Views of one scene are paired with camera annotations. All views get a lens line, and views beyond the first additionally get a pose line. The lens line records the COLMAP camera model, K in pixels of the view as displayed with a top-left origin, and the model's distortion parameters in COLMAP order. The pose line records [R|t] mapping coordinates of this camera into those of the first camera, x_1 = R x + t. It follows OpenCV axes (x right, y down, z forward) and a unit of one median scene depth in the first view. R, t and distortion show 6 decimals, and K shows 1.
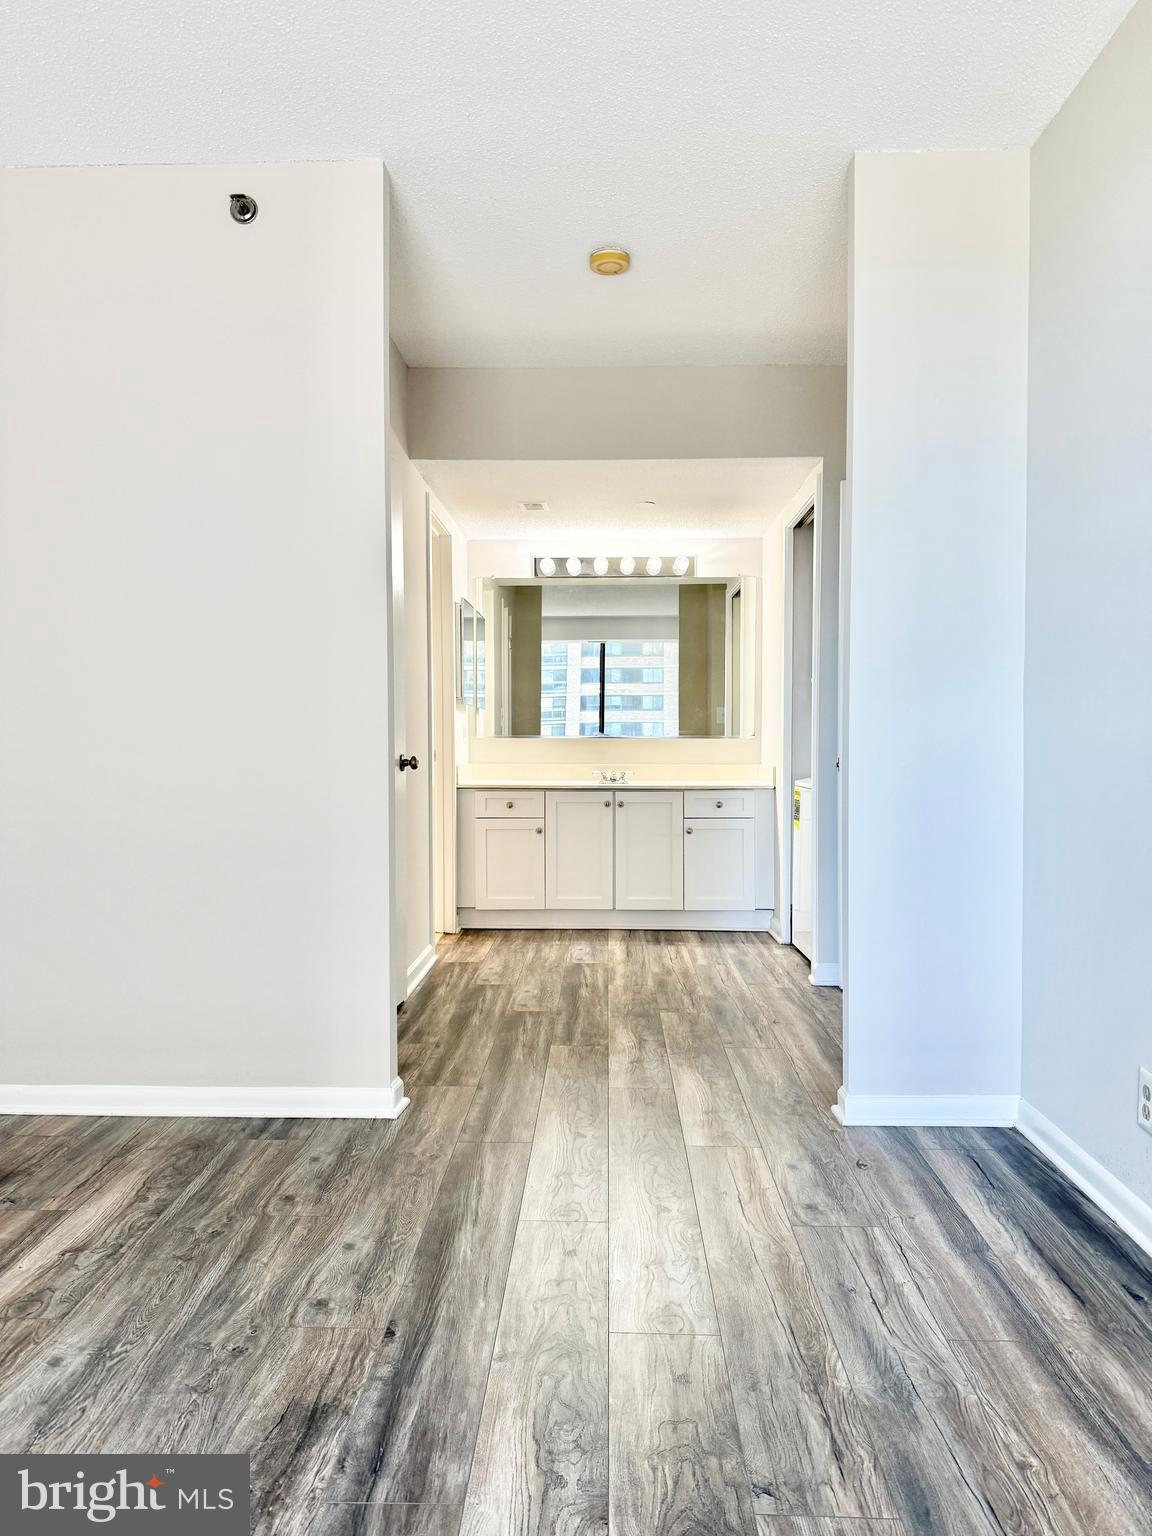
lens RADIAL K [[1072.5, 0, 577.6], [0, 1072.5, 775.2], [0, 0, 1]] dist [0.094692, -0.163557]
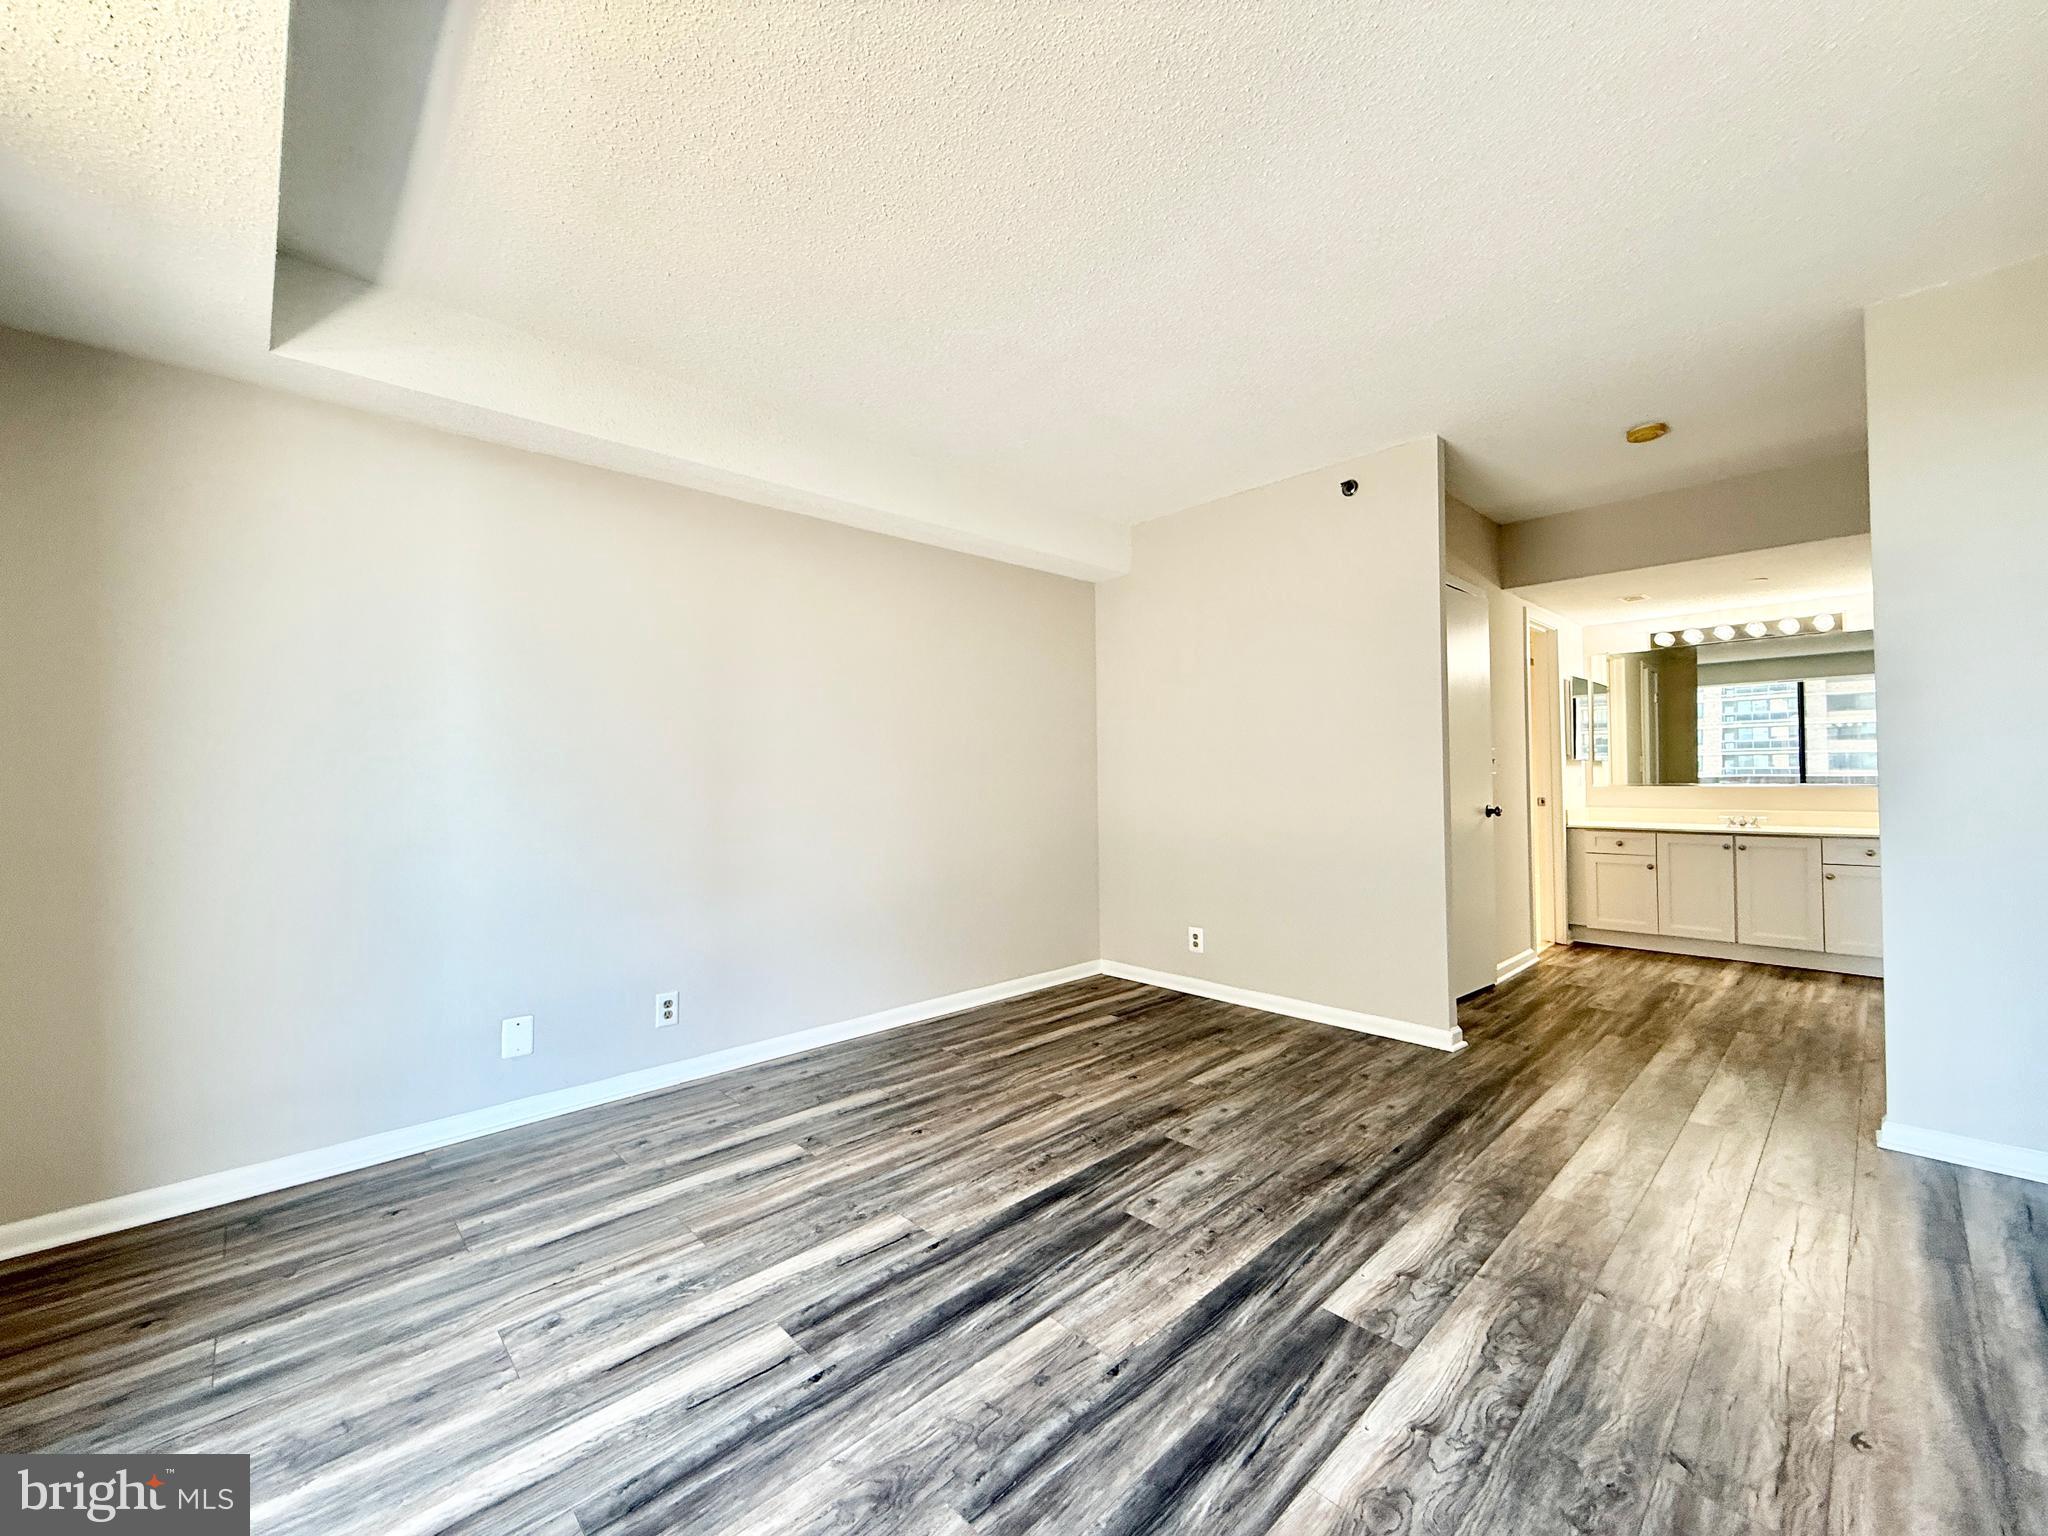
lens RADIAL K [[815.7, 0, 1020.0], [0, 815.7, 764.4], [0, 0, 1]] dist [-0.000386, -0.000149]
pose [[0.707256, -0.020844, -0.706651, 0.129415], [-0.012368, 0.999047, -0.041848, -0.017042], [0.706850, 0.038337, 0.706324, -0.145212]]
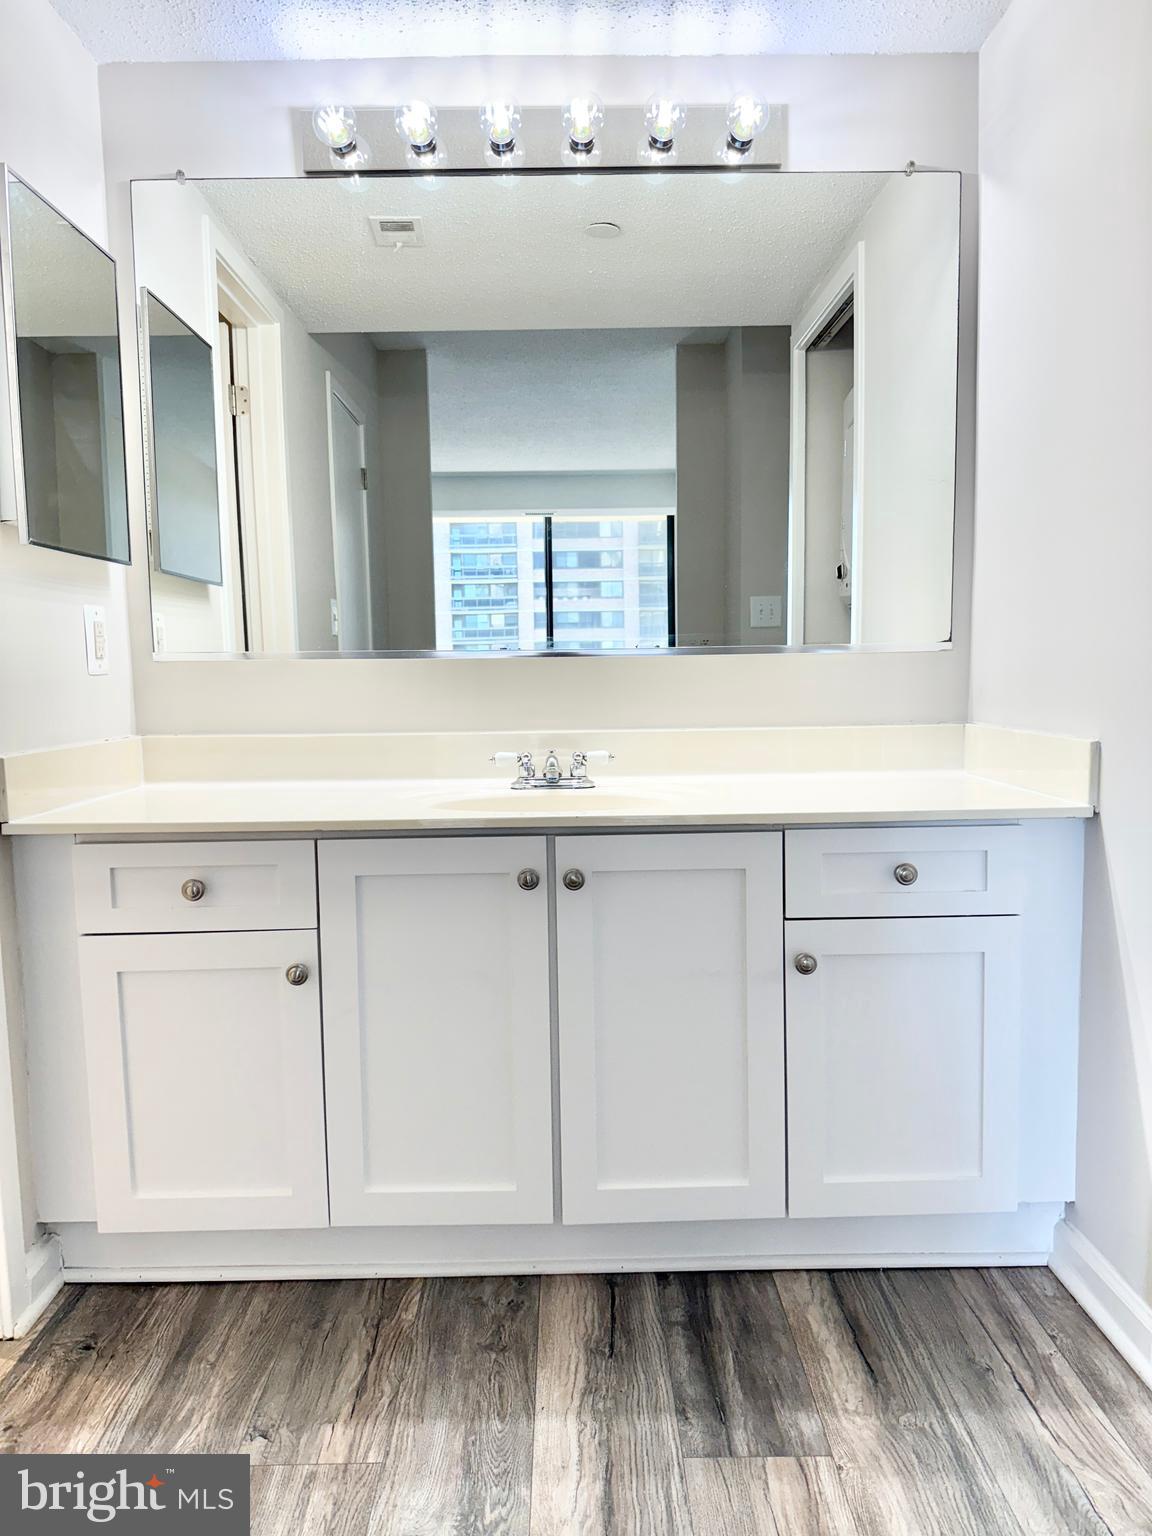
lens RADIAL K [[1100.1, 0, 578.2], [0, 1100.1, 768.0], [0, 0, 1]] dist [-0.001027, -0.004945]
pose [[0.999099, -0.019533, 0.037680, 0.036282], [0.017065, 0.997757, 0.064734, -0.027090], [-0.038860, -0.064033, 0.997191, 0.831186]]
